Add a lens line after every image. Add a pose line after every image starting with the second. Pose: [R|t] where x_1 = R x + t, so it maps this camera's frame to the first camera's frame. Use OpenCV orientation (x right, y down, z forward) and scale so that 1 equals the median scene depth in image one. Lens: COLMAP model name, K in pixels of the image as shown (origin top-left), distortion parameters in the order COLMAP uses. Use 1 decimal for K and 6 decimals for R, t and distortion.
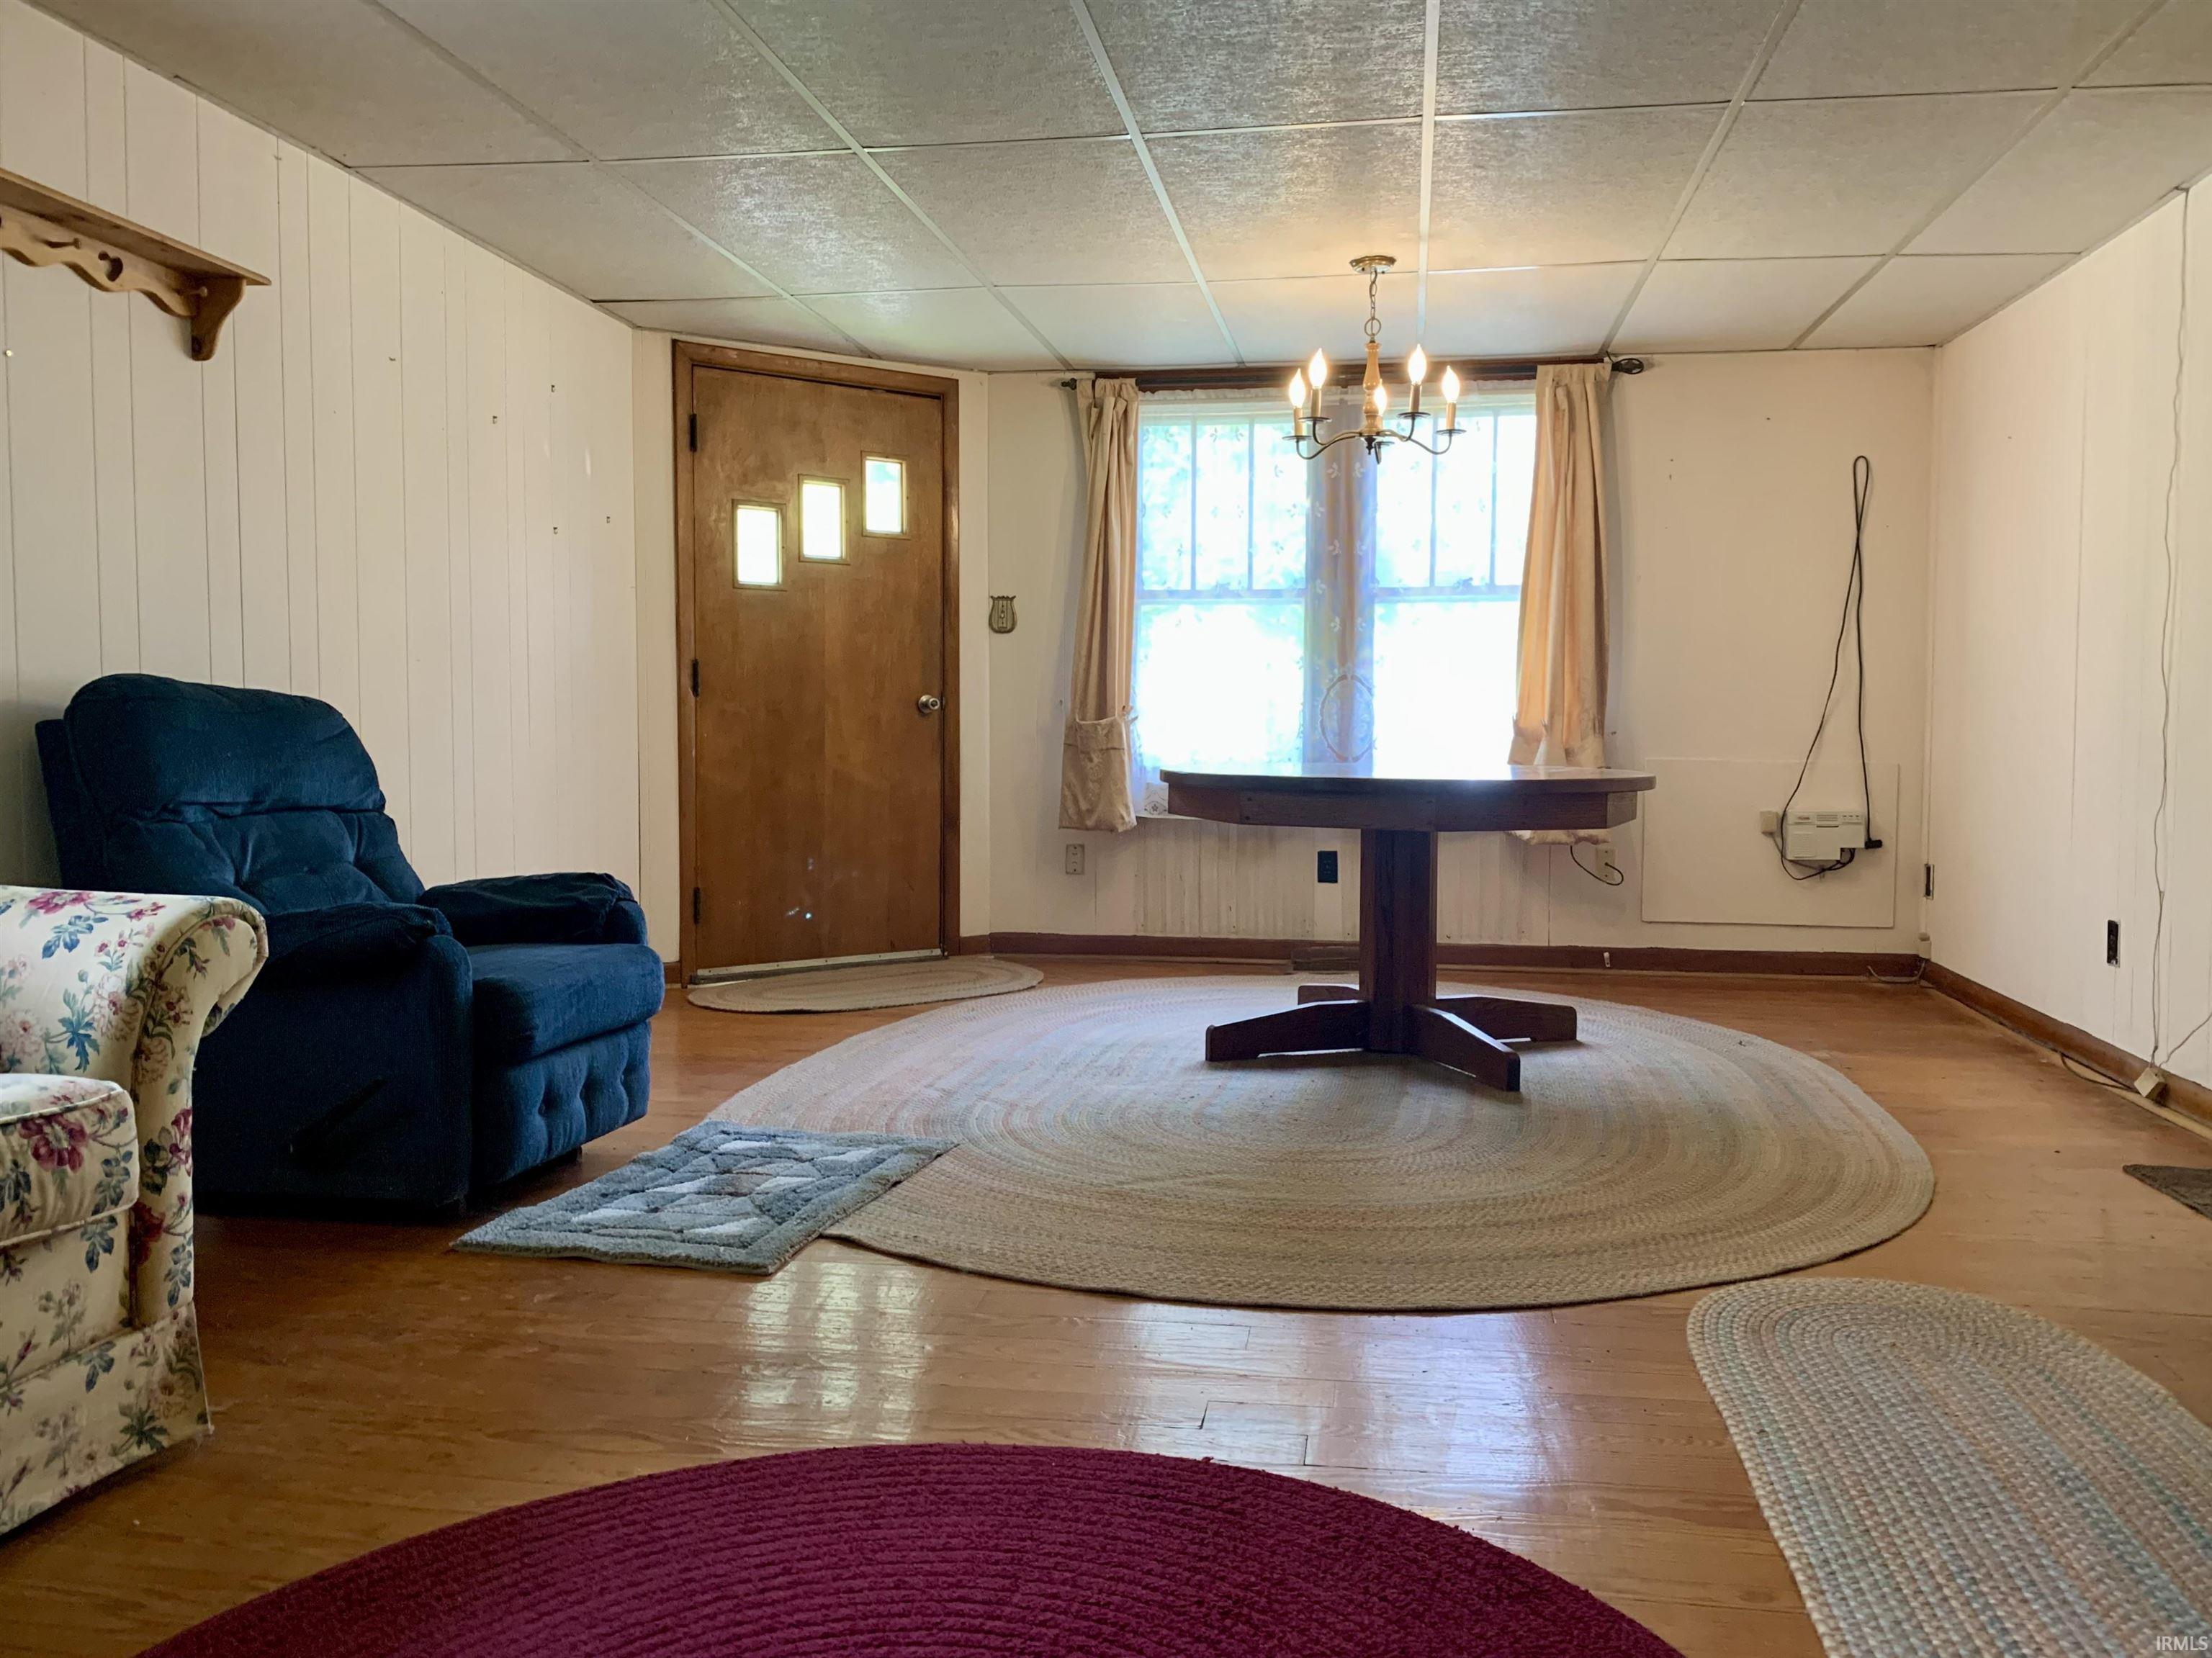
lens RADIAL K [[1784.2, 0, 1115.9], [0, 1784.2, 830.5], [0, 0, 1]] dist [0.075337, -0.055965]
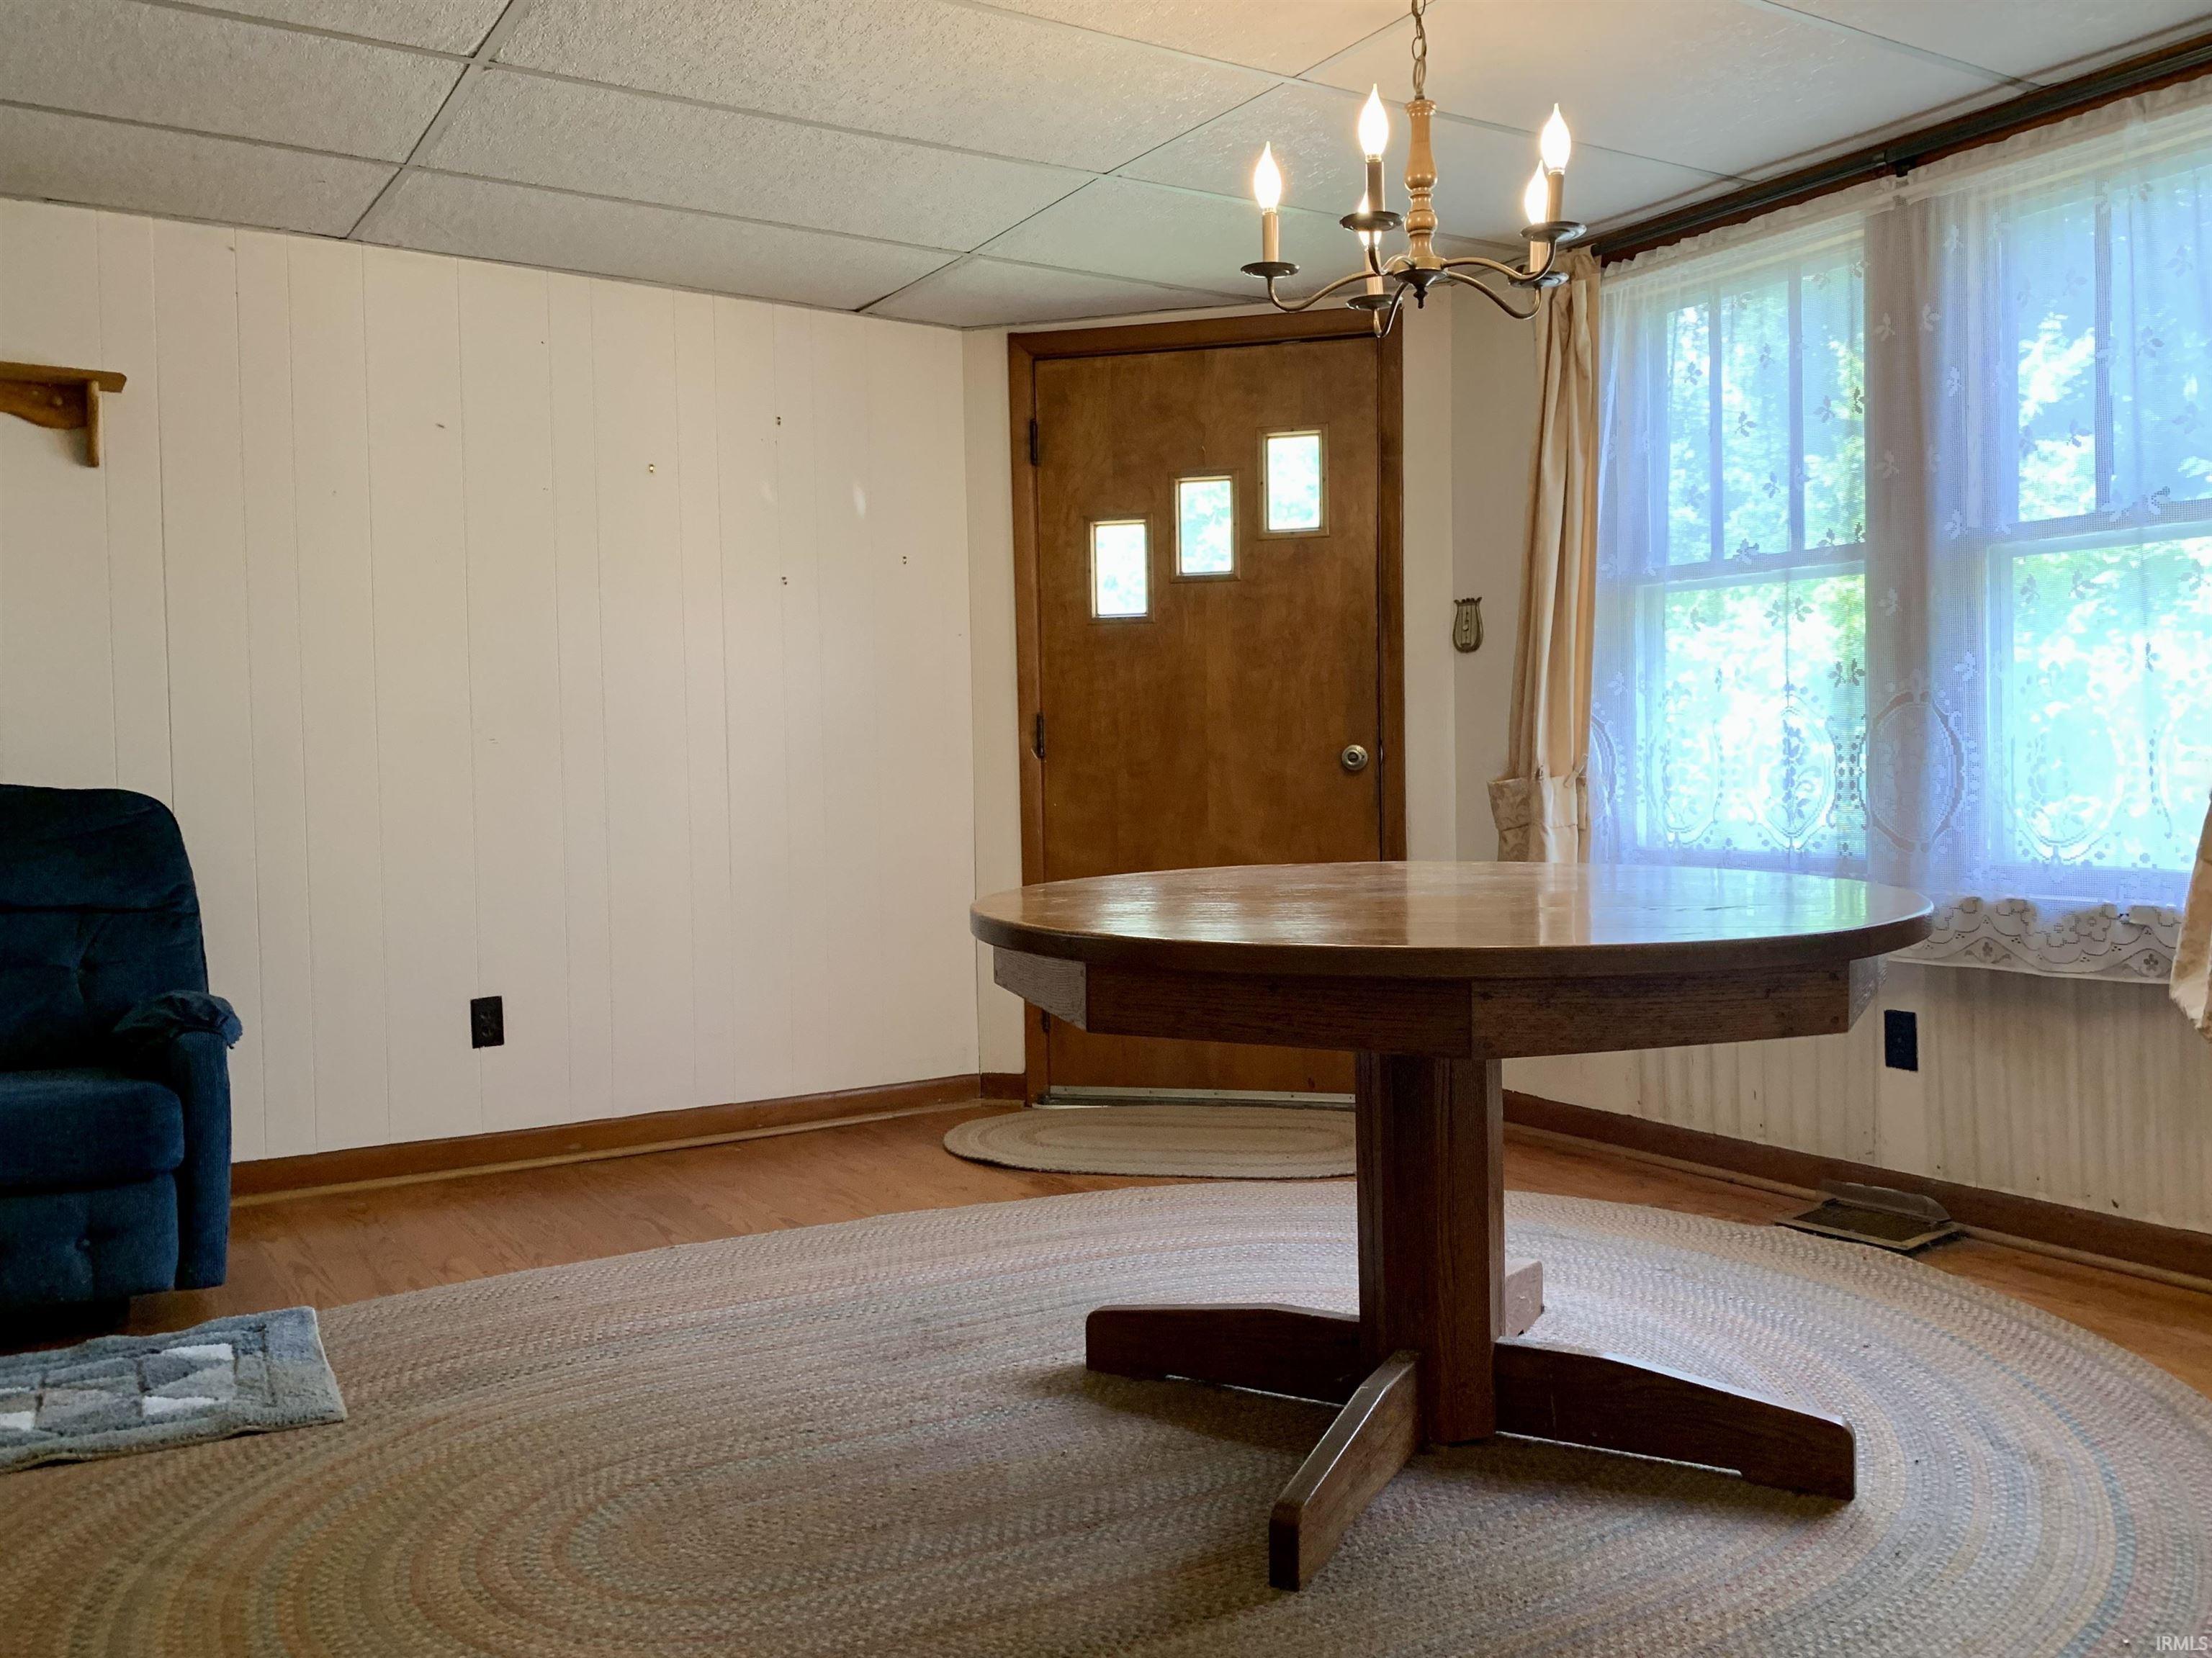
lens RADIAL K [[1790.4, 0, 1161.9], [0, 1790.4, 825.1], [0, 0, 1]] dist [0.013111, -0.008310]
pose [[0.652571, 0.011987, -0.757633, 0.663499], [-0.024240, 0.999693, -0.005062, -0.064241], [0.757340, 0.021668, 0.652661, 0.785036]]
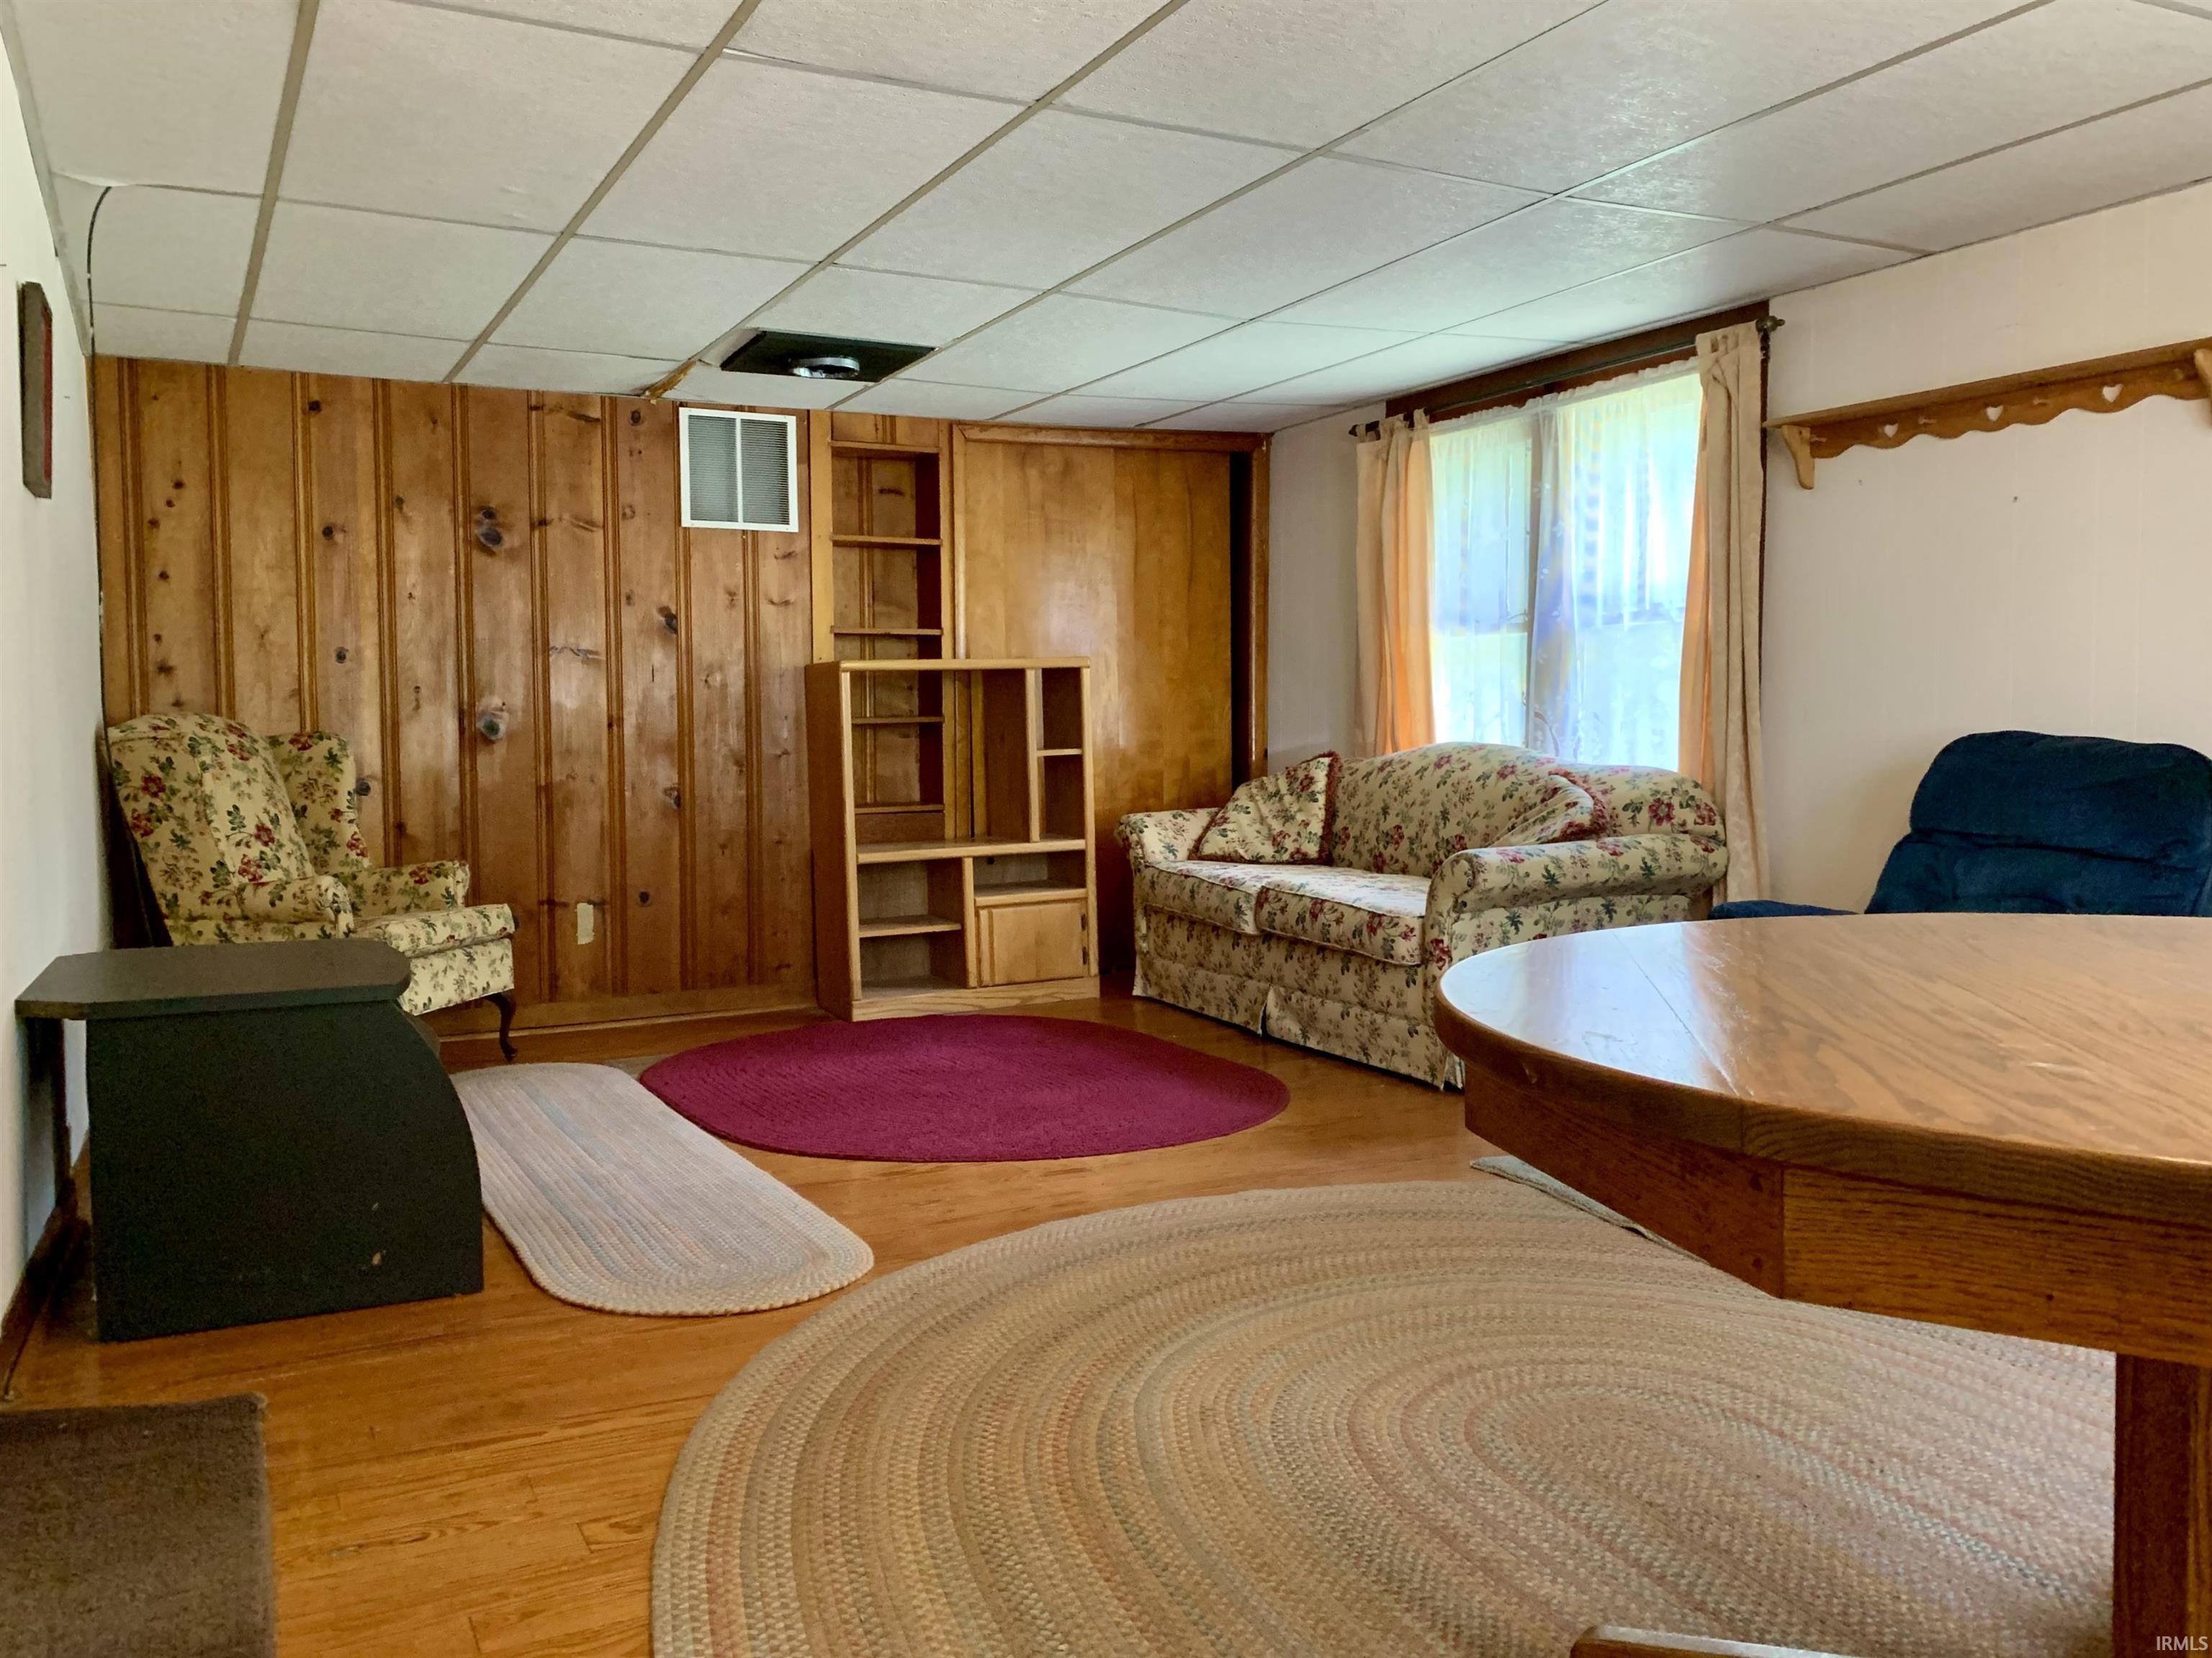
lens RADIAL K [[1766.5, 0, 1117.8], [0, 1766.5, 830.9], [0, 0, 1]] dist [0.108464, -0.002367]
pose [[-0.807825, 0.032674, -0.588516, 0.645320], [-0.034142, 0.994192, 0.102061, -0.111765], [0.588432, 0.102541, -0.802018, 1.482751]]
